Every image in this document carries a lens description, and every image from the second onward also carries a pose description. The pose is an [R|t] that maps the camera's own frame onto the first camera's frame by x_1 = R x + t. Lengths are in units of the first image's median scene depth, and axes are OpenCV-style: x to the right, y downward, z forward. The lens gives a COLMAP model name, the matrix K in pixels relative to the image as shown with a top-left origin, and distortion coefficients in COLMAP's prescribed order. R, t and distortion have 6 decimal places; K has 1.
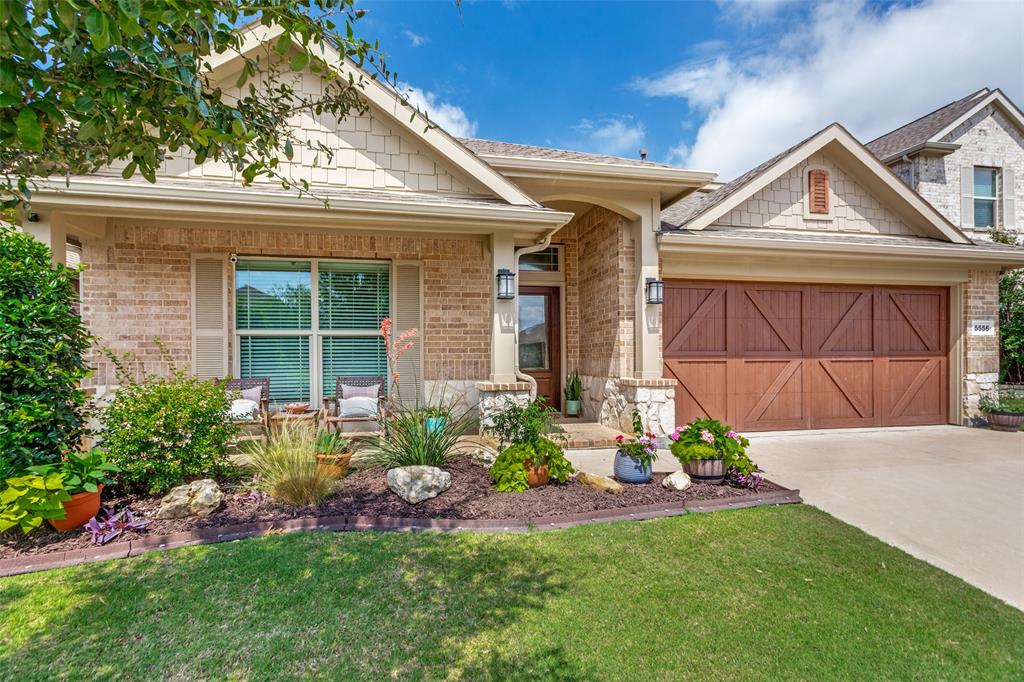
lens RADIAL K [[496.5, 0, 507.5], [0, 496.5, 345.1], [0, 0, 1]] dist [0.003133, 0.000414]
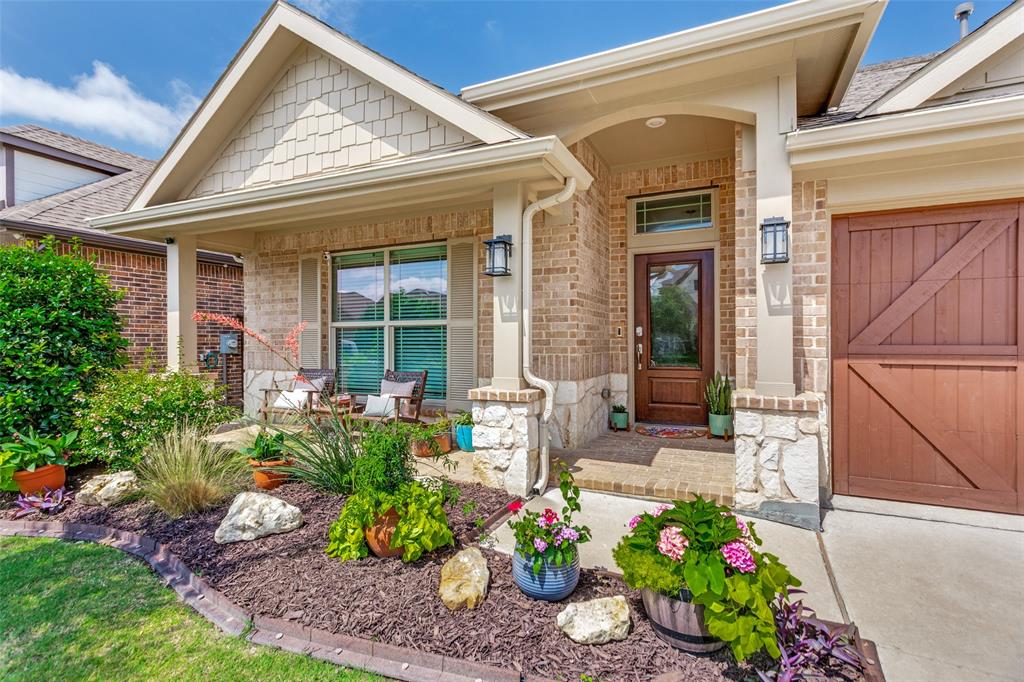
lens RADIAL K [[487.0, 0, 511.7], [0, 487.0, 332.0], [0, 0, 1]] dist [0.005993, 0.001158]
pose [[0.804854, -0.005596, -0.593447, 0.390379], [0.012729, 0.999888, 0.007834, -0.013390], [0.593337, -0.013859, 0.804835, 0.384048]]
